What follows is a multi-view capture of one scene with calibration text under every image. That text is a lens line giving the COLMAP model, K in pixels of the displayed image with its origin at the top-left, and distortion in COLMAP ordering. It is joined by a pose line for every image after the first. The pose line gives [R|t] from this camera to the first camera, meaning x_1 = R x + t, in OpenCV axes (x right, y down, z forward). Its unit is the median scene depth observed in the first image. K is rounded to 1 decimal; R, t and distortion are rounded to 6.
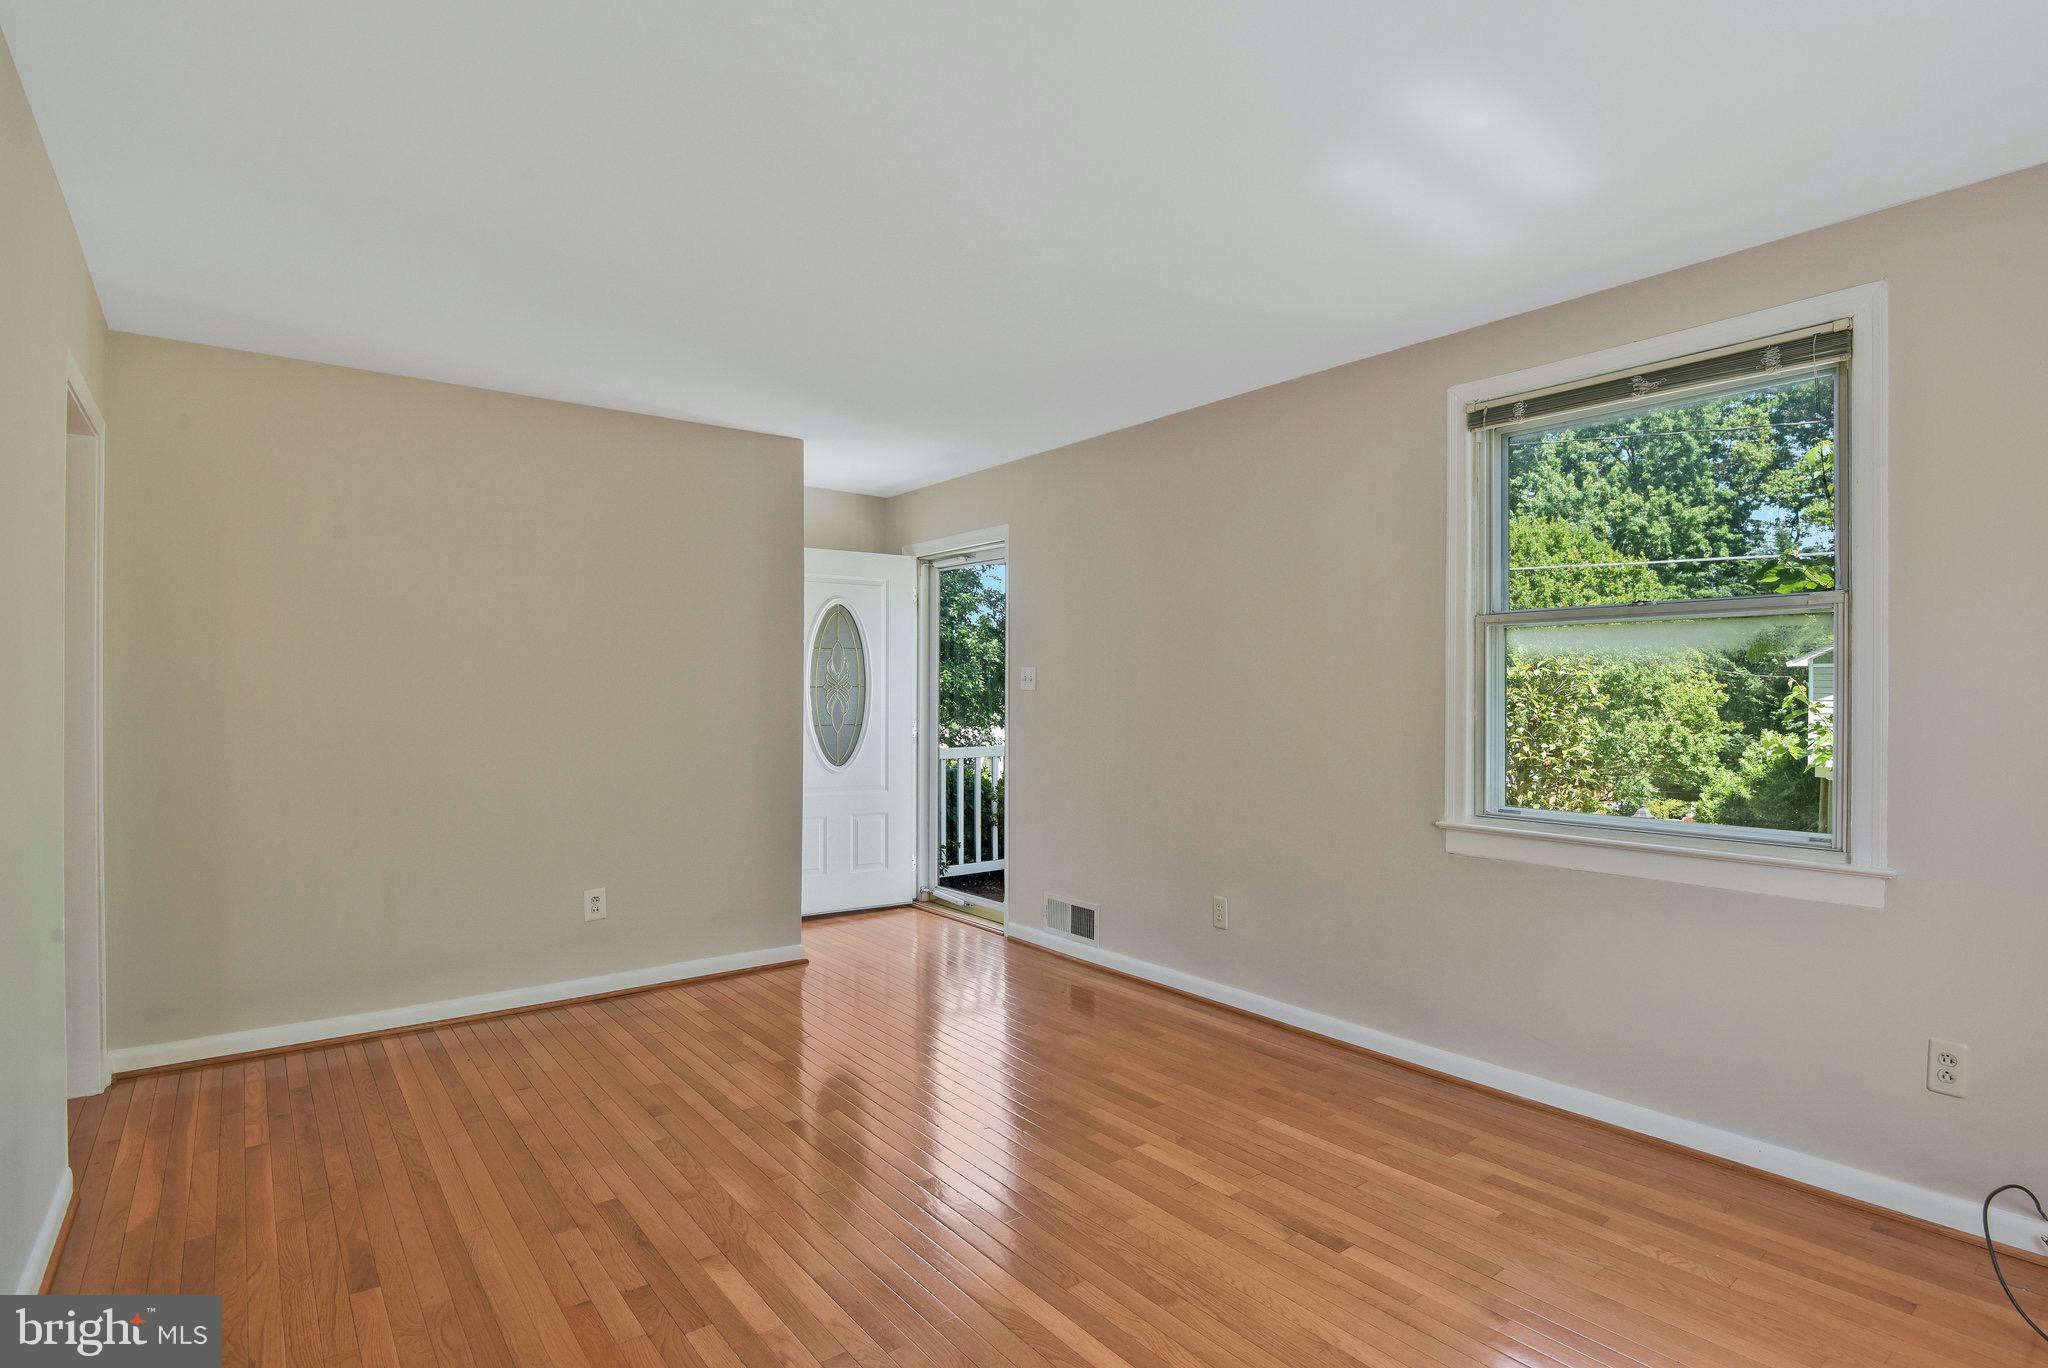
lens RADIAL K [[1039.0, 0, 1018.5], [0, 1039.0, 697.8], [0, 0, 1]] dist [-0.000358, -0.003397]
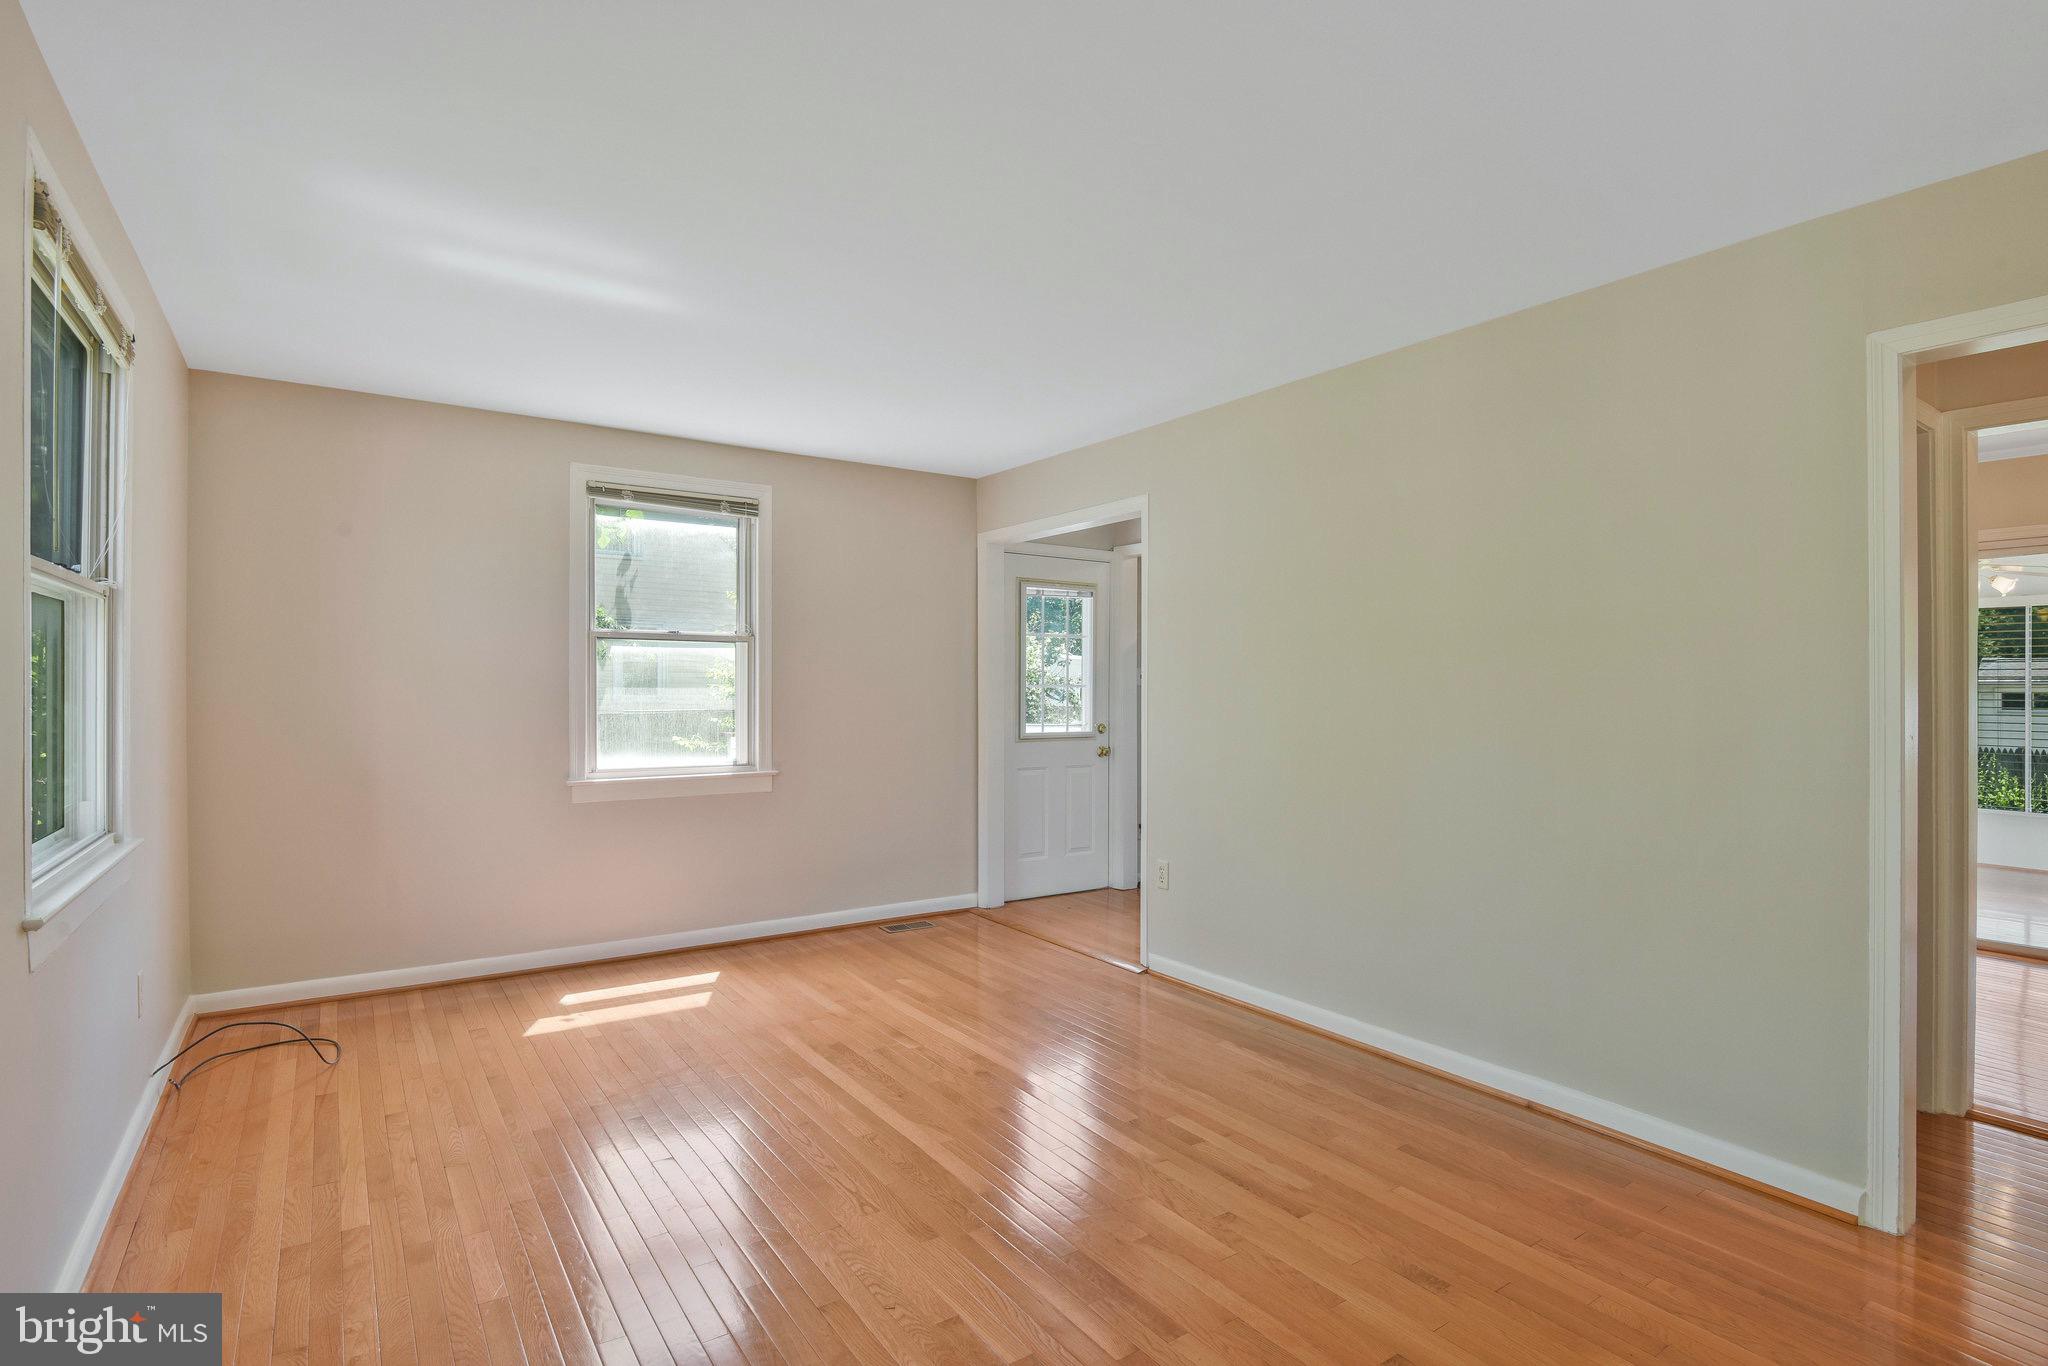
lens RADIAL K [[1039.0, 0, 1025.9], [0, 1039.0, 690.1], [0, 0, 1]] dist [-0.000358, -0.003397]
pose [[-0.998386, -0.010708, 0.055775, -0.188068], [-0.011230, 0.999896, -0.009061, 0.004347], [-0.055672, -0.009673, -0.998402, 2.024248]]
